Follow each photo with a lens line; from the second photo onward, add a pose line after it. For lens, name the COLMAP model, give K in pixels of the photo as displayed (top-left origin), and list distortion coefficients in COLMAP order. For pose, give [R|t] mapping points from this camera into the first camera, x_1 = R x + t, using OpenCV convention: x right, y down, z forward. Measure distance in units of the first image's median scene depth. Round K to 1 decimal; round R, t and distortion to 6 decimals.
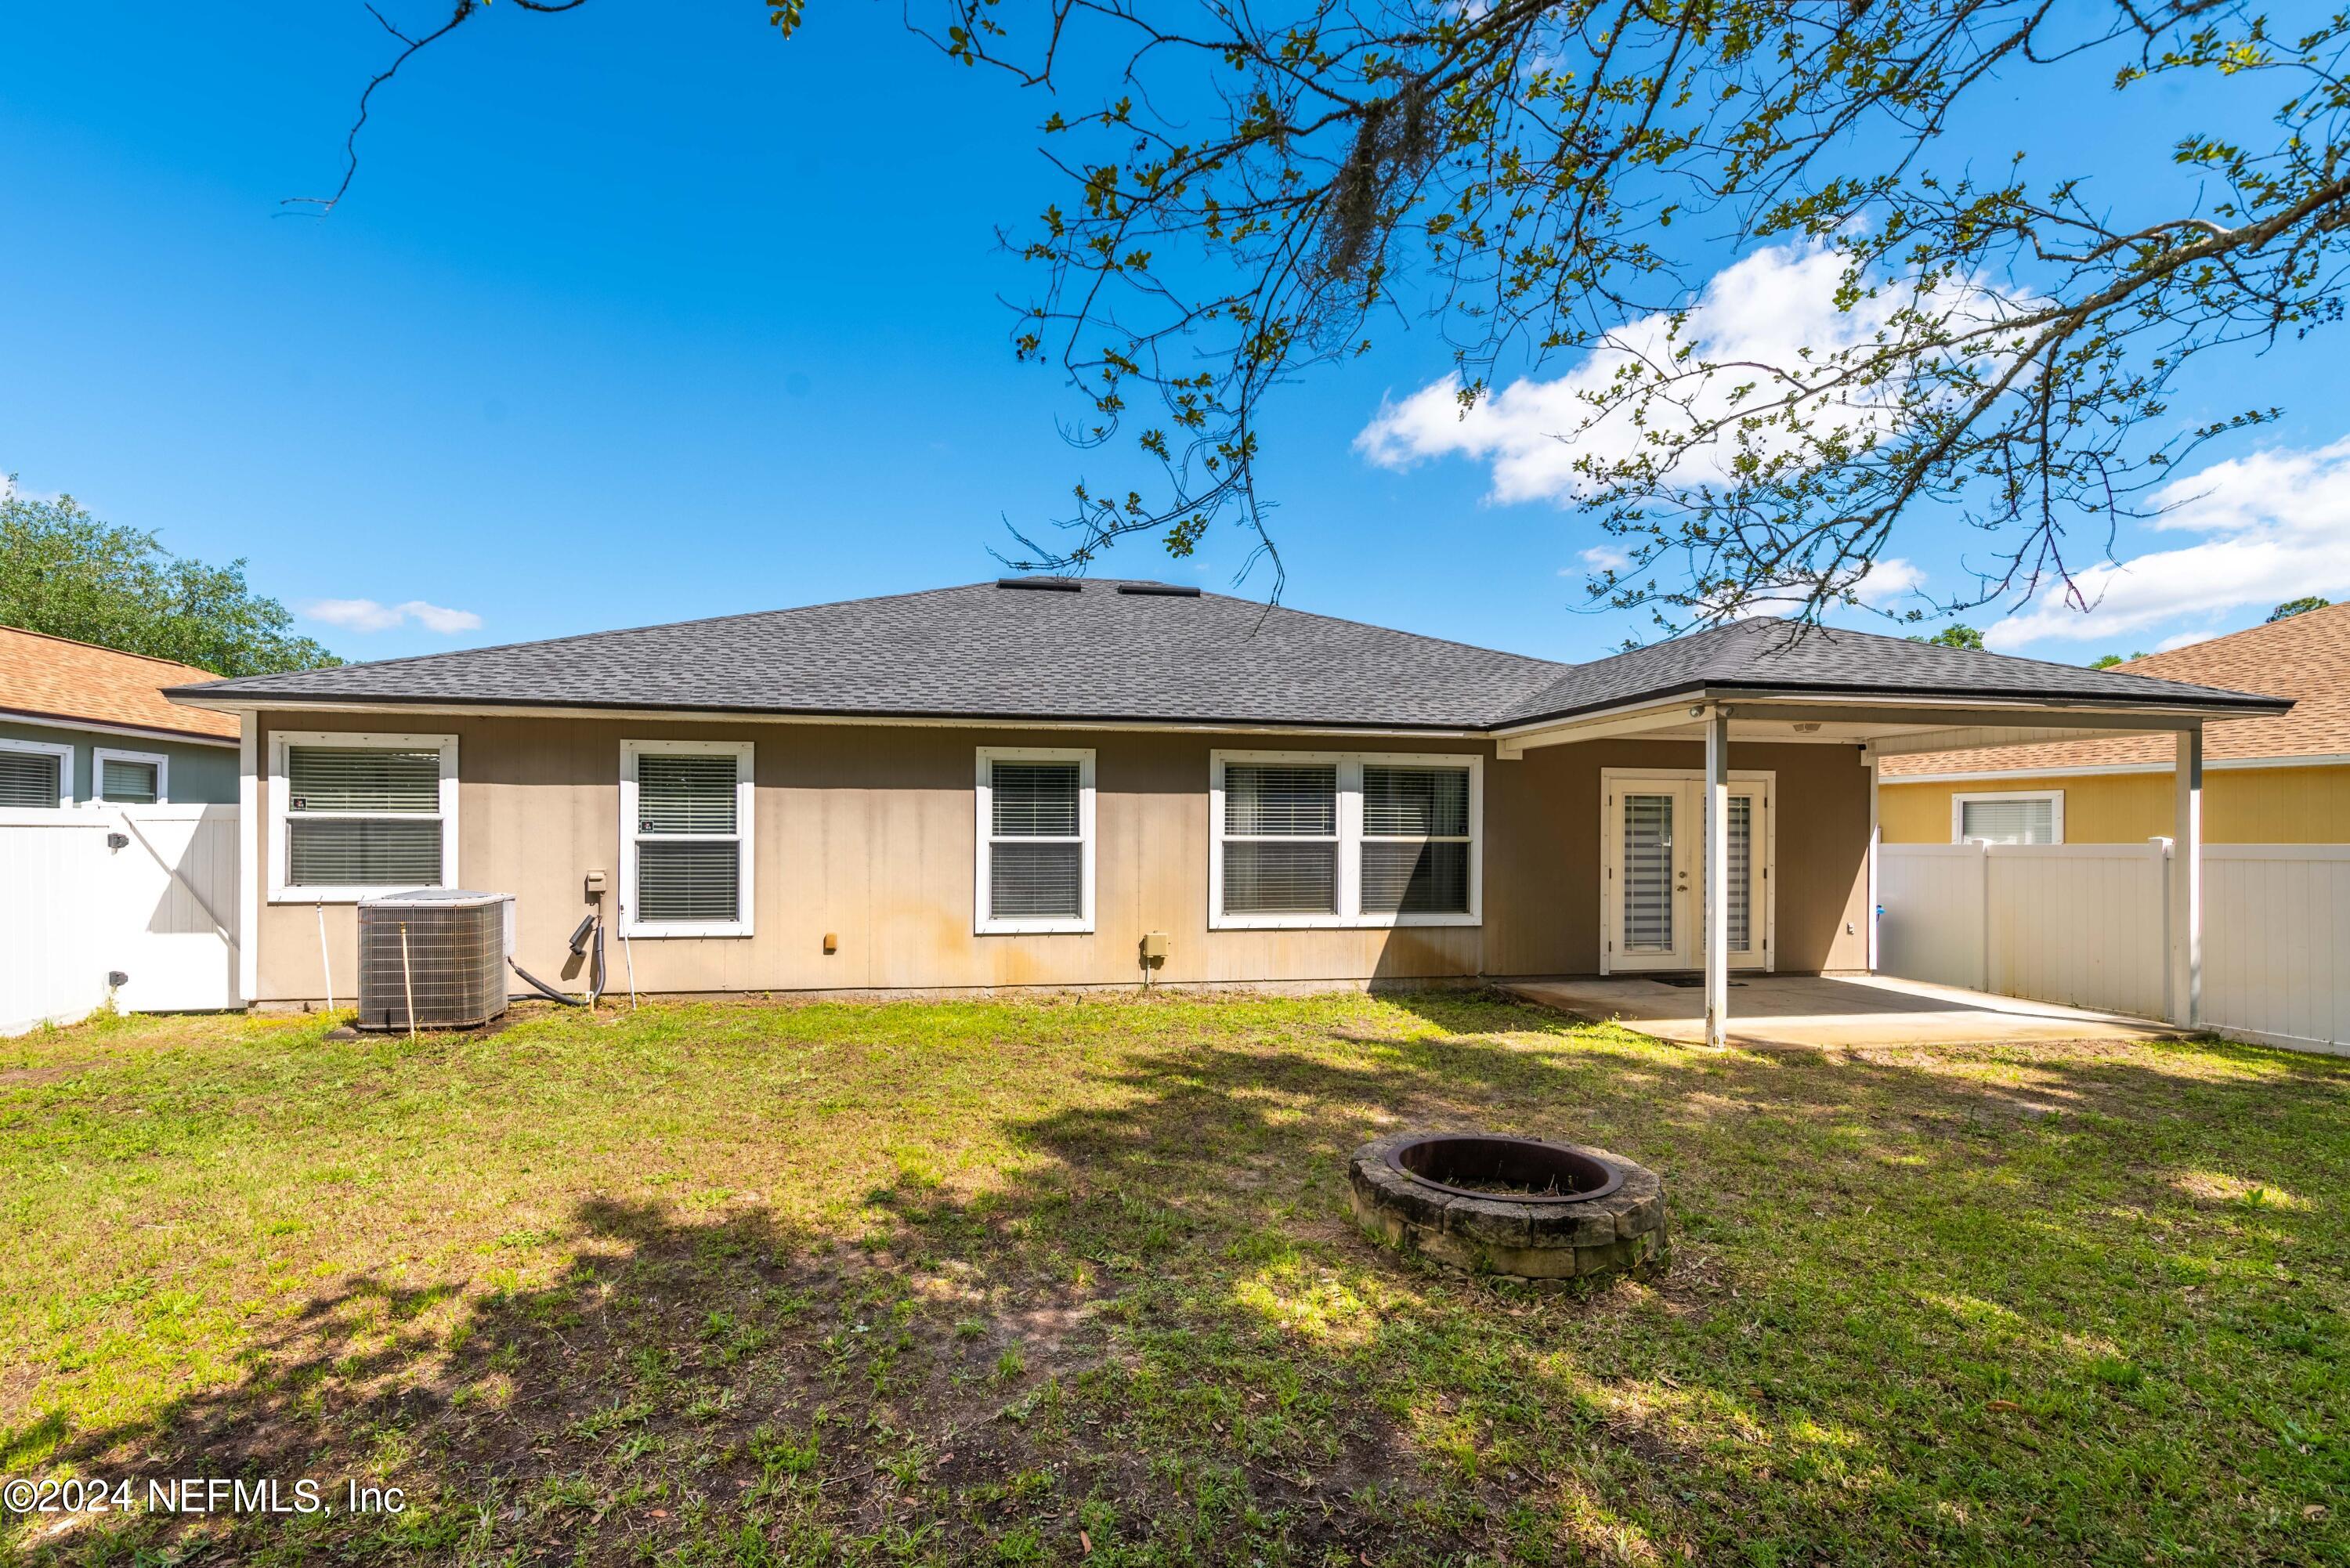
lens RADIAL K [[1060.1, 0, 1174.8], [0, 1060.1, 836.3], [0, 0, 1]] dist [0.012576, 0.000192]
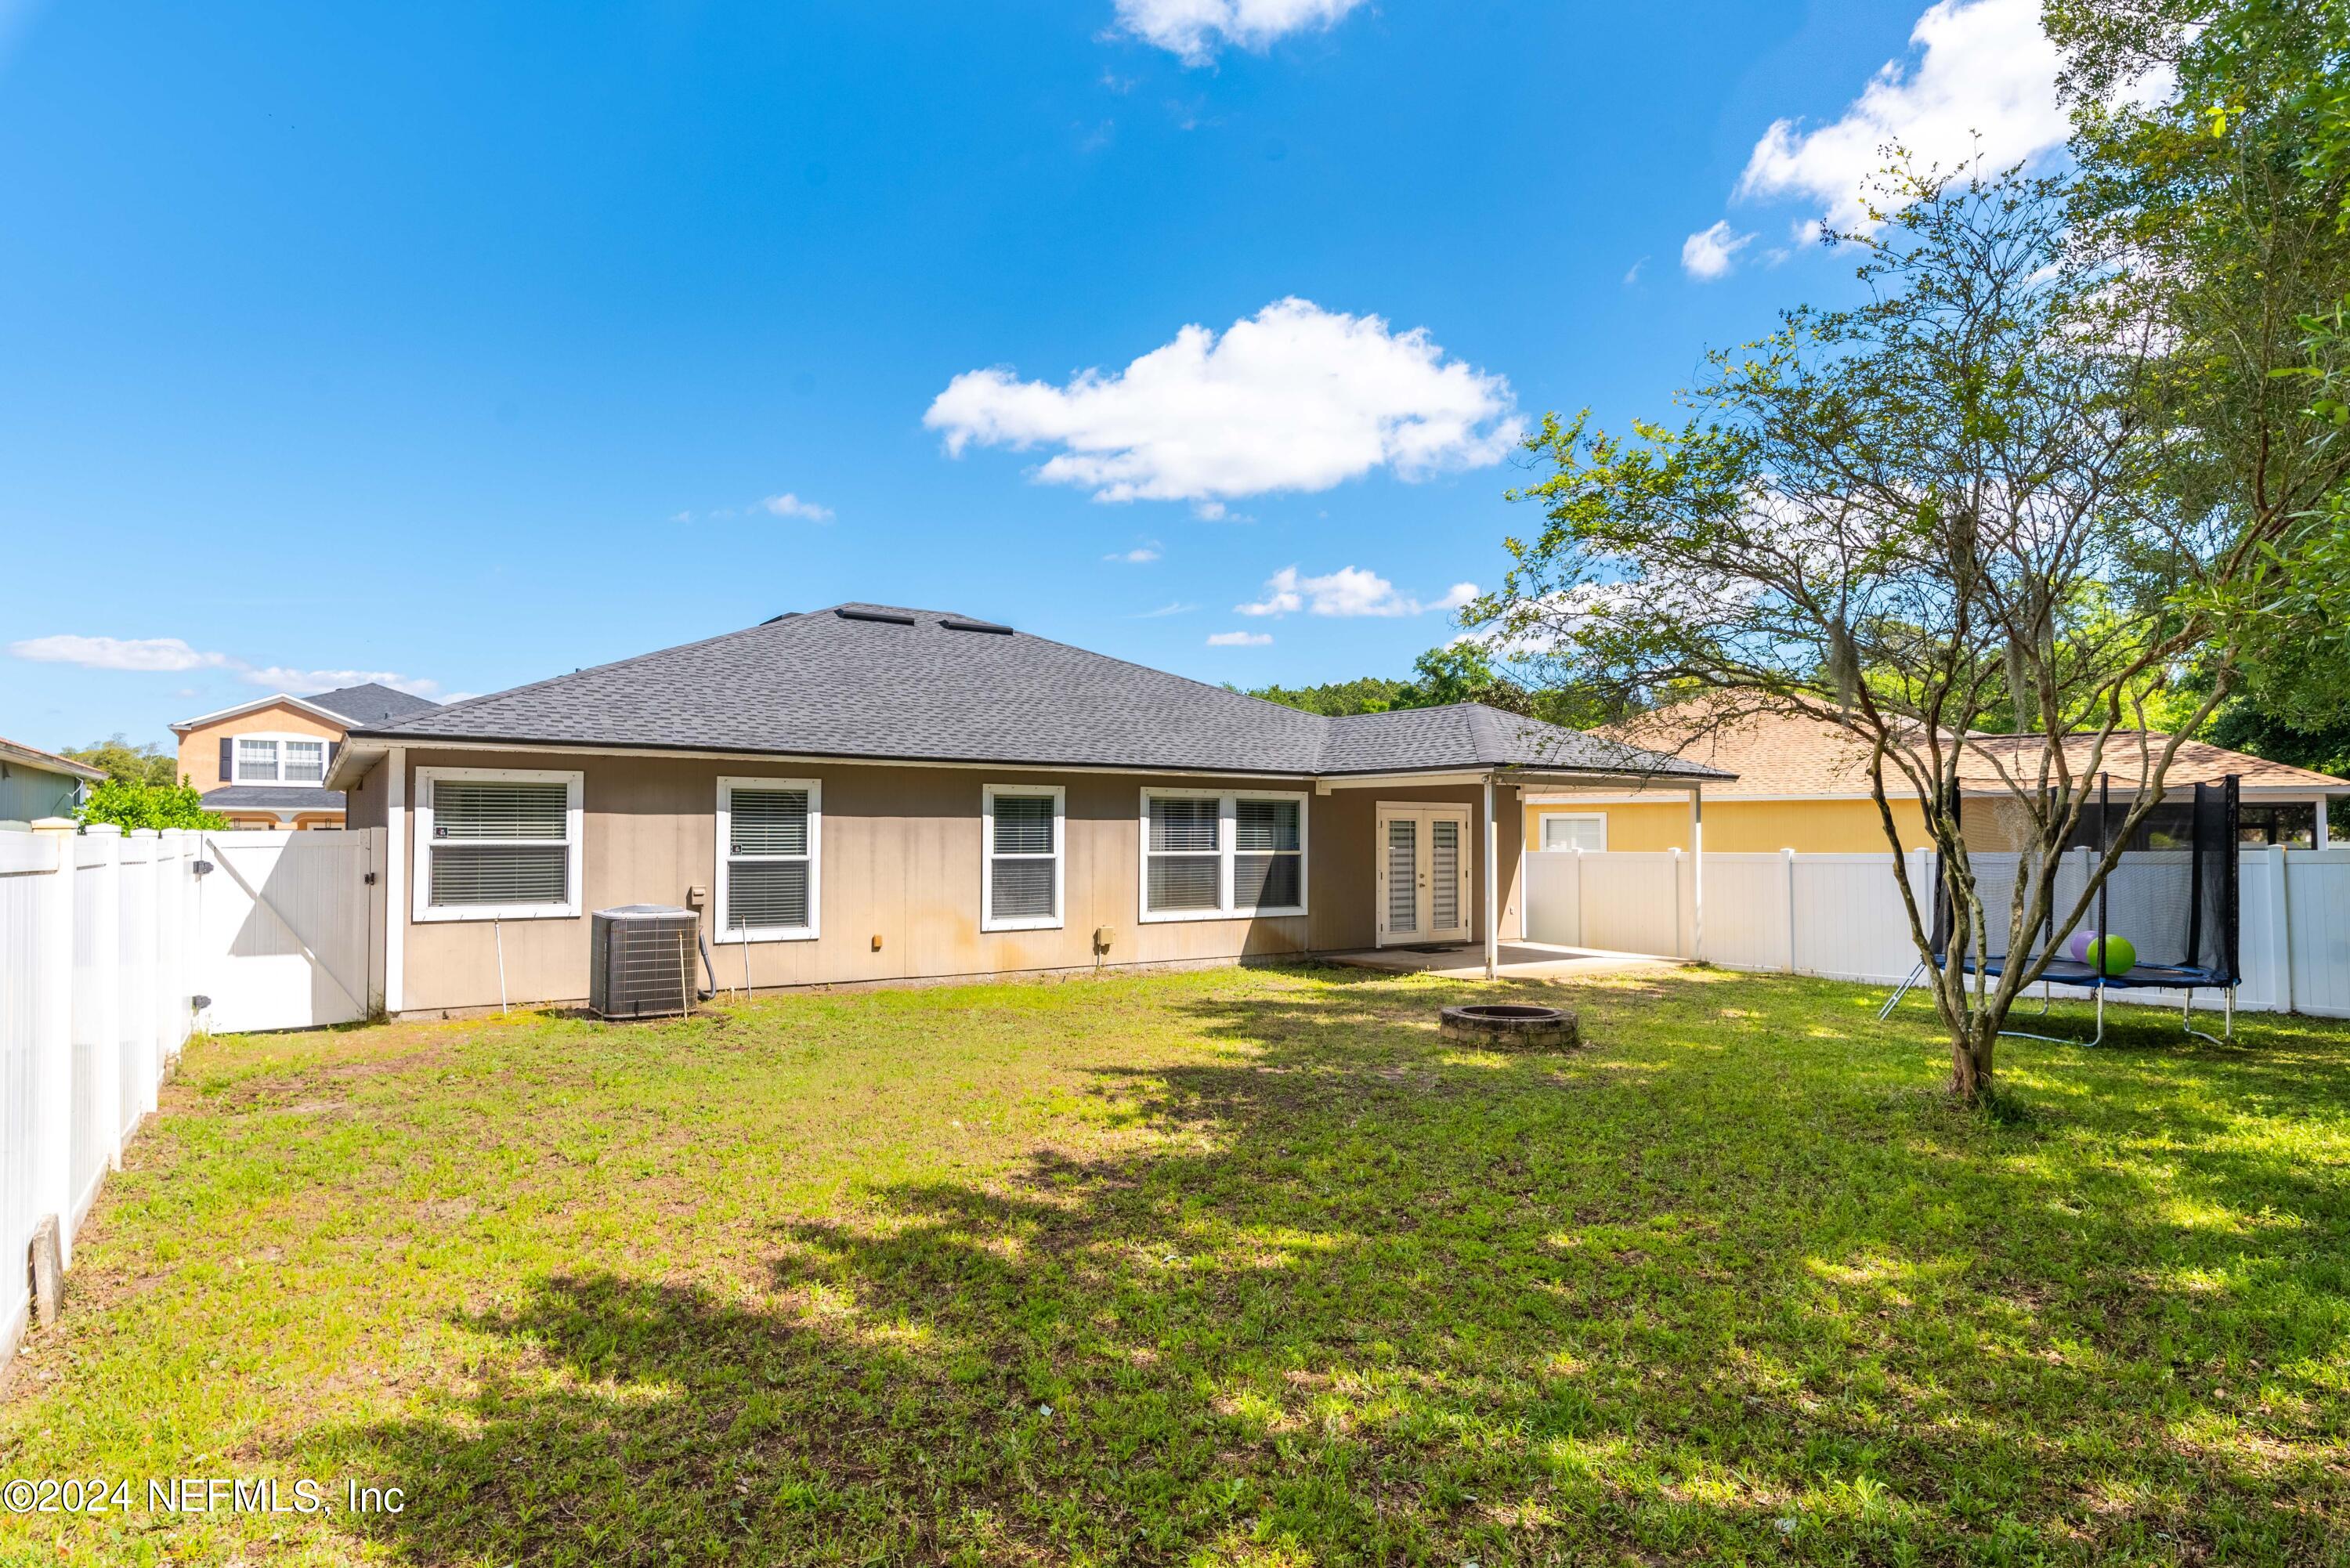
lens RADIAL K [[1260.9, 0, 1176.7], [0, 1260.9, 825.2], [0, 0, 1]] dist [0.035553, 0.000066]
pose [[0.909788, 0.000990, 0.415073, -0.597295], [0.001919, 0.999976, -0.006592, -0.024228], [-0.415070, 0.006794, 0.909764, -0.465063]]
